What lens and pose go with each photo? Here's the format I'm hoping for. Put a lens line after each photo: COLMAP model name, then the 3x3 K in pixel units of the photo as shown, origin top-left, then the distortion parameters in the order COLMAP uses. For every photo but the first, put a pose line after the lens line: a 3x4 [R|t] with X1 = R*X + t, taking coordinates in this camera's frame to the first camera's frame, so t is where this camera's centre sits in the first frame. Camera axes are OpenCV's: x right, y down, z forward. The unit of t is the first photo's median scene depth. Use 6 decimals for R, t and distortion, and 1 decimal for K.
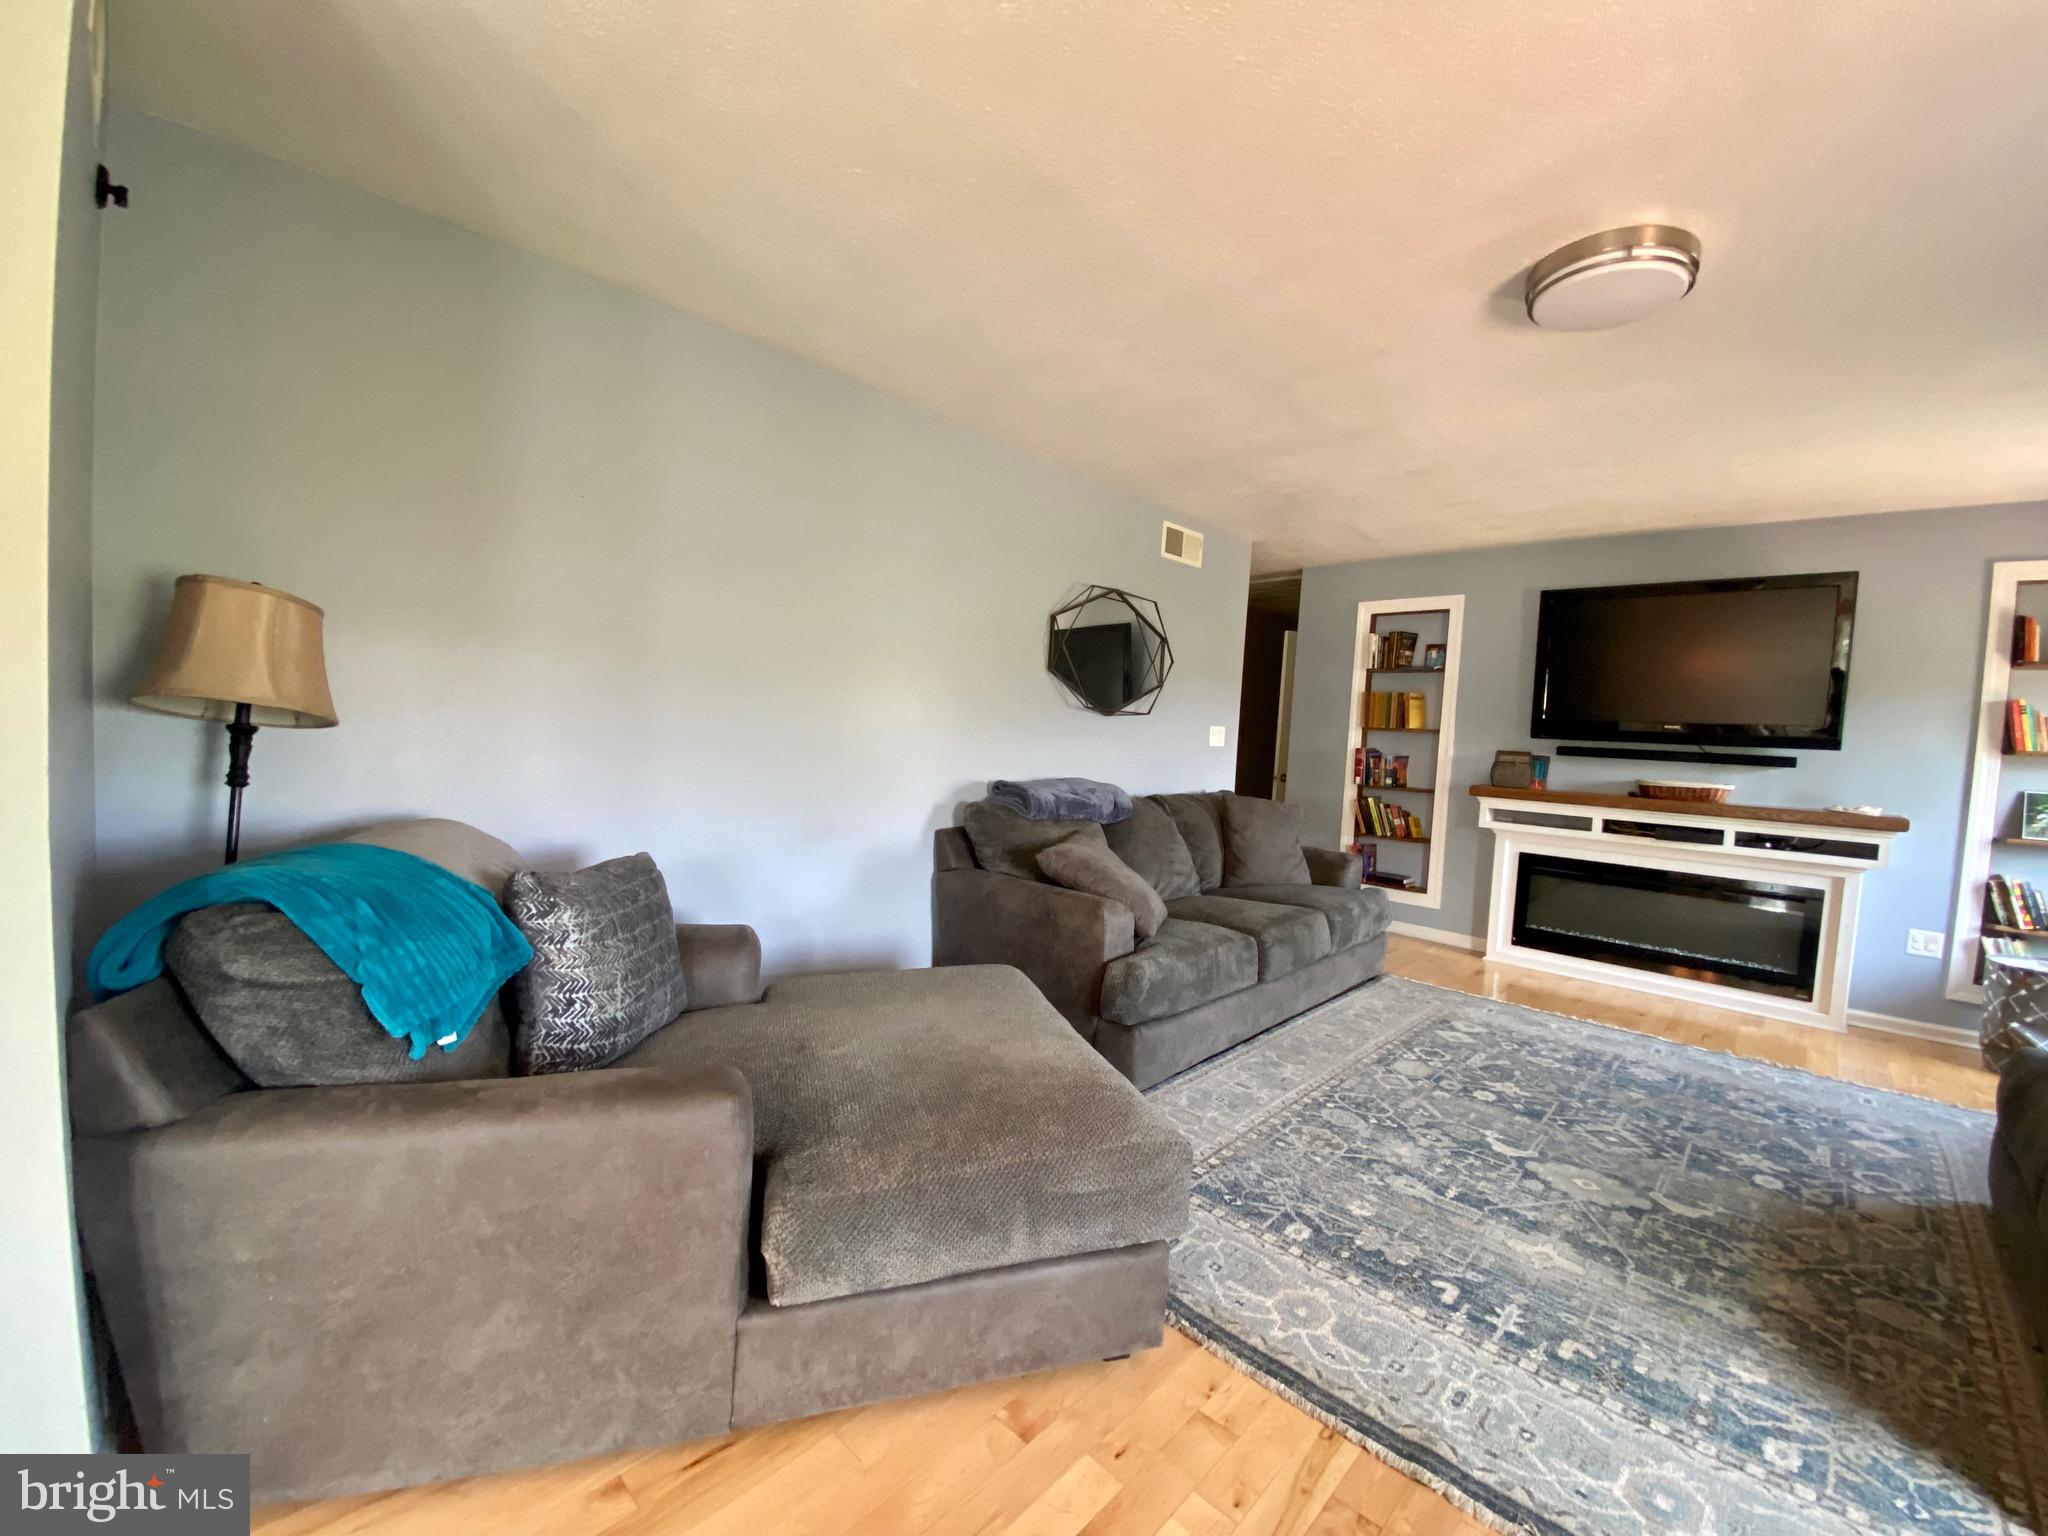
lens RADIAL K [[818.8, 0, 1013.2], [0, 818.8, 771.7], [0, 0, 1]] dist [0.006288, -0.012254]
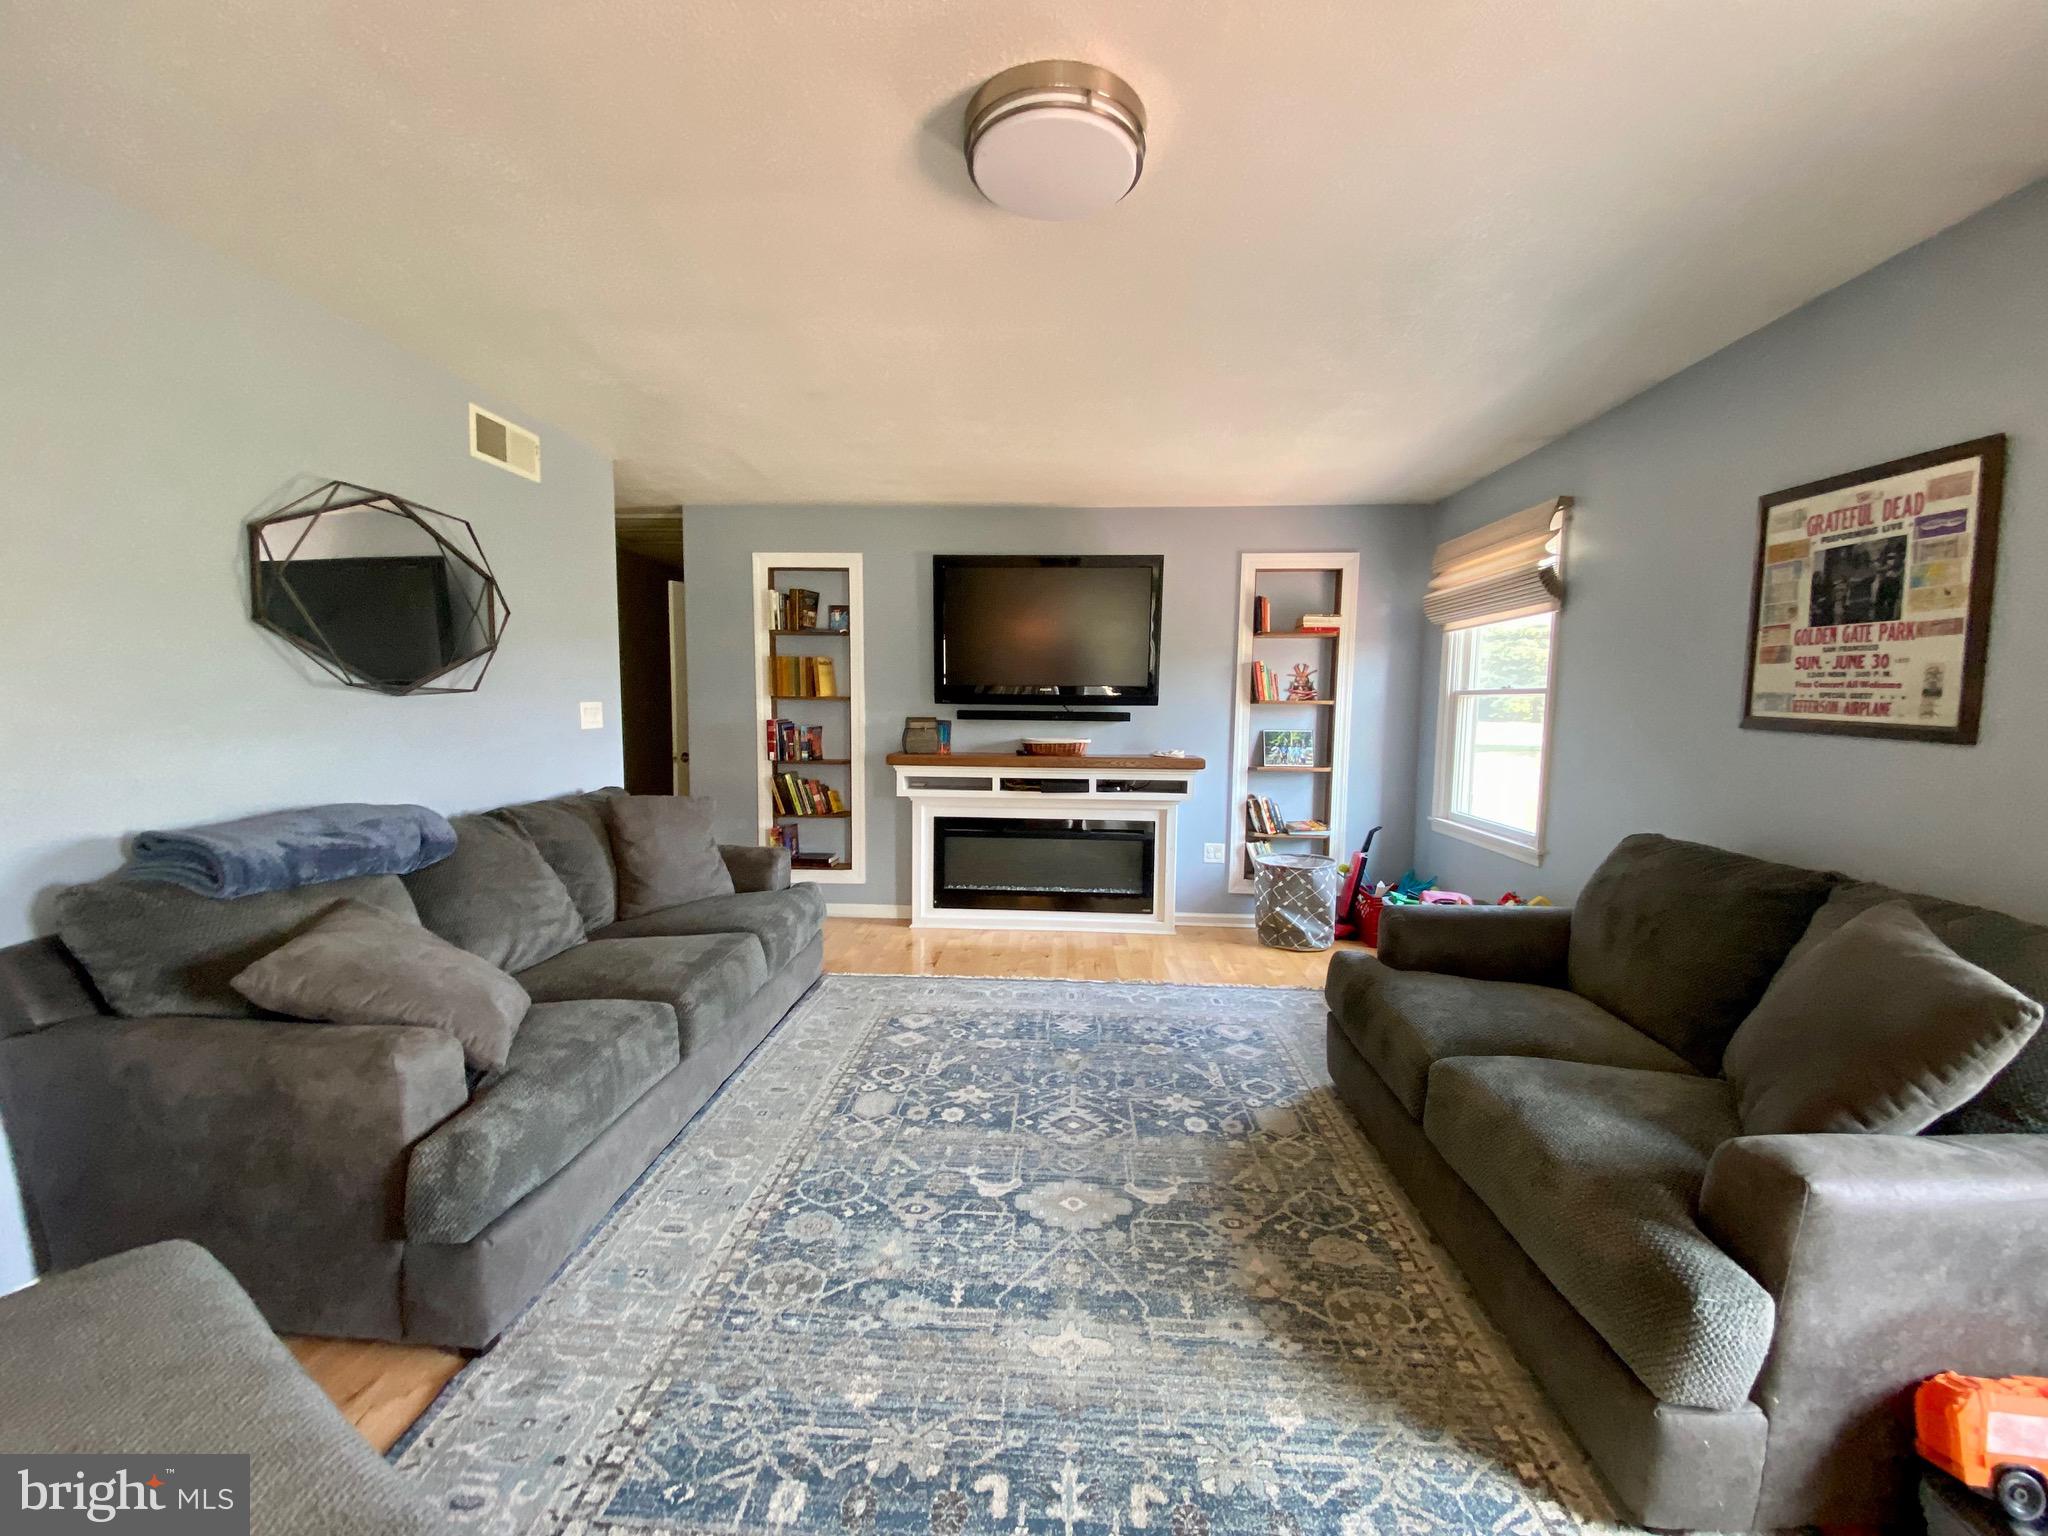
lens RADIAL K [[818.8, 0, 1020.5], [0, 818.8, 771.2], [0, 0, 1]] dist [0.006288, -0.012254]
pose [[0.753260, -0.095981, 0.650682, 0.073685], [0.064221, 0.995301, 0.072469, -0.031989], [-0.654580, -0.012801, 0.755885, 0.242518]]
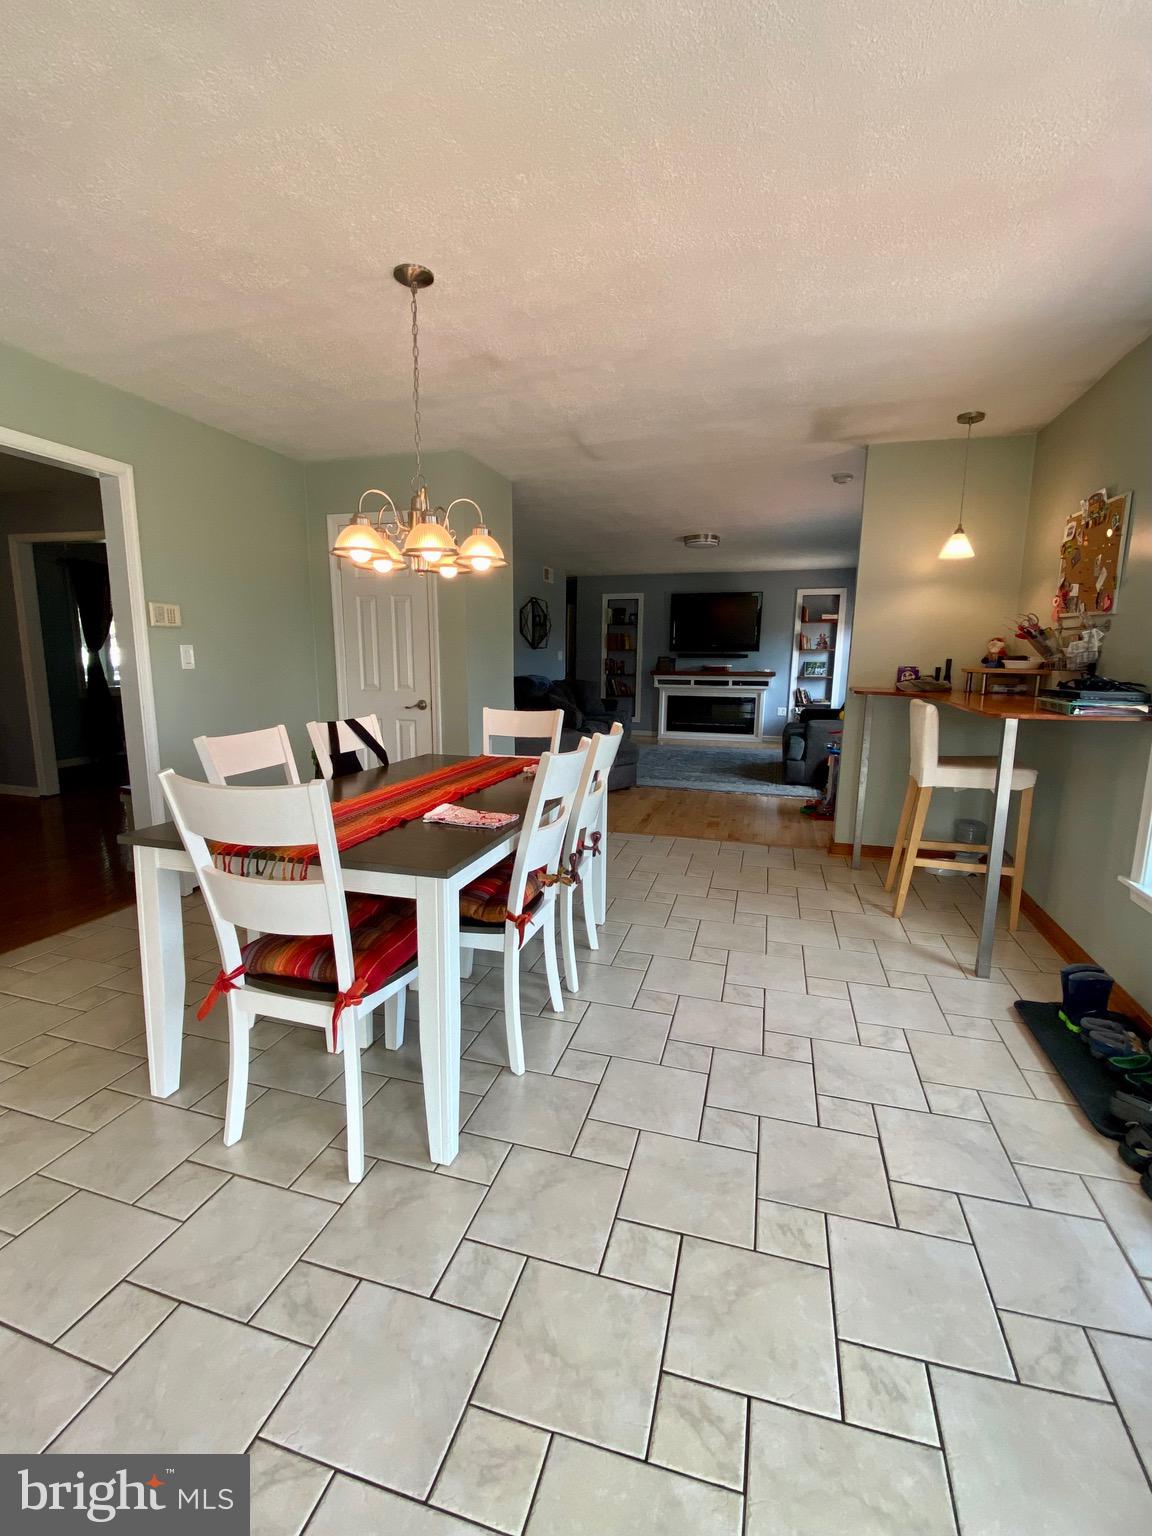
lens RADIAL K [[659.9, 0, 551.4], [0, 659.9, 774.0], [0, 0, 1]] dist [0.002864, 0.000042]
pose [[0.900646, -0.116217, 0.418725, -0.840813], [0.061716, 0.988016, 0.141478, 0.033214], [-0.430149, -0.101579, 0.897025, -1.009980]]
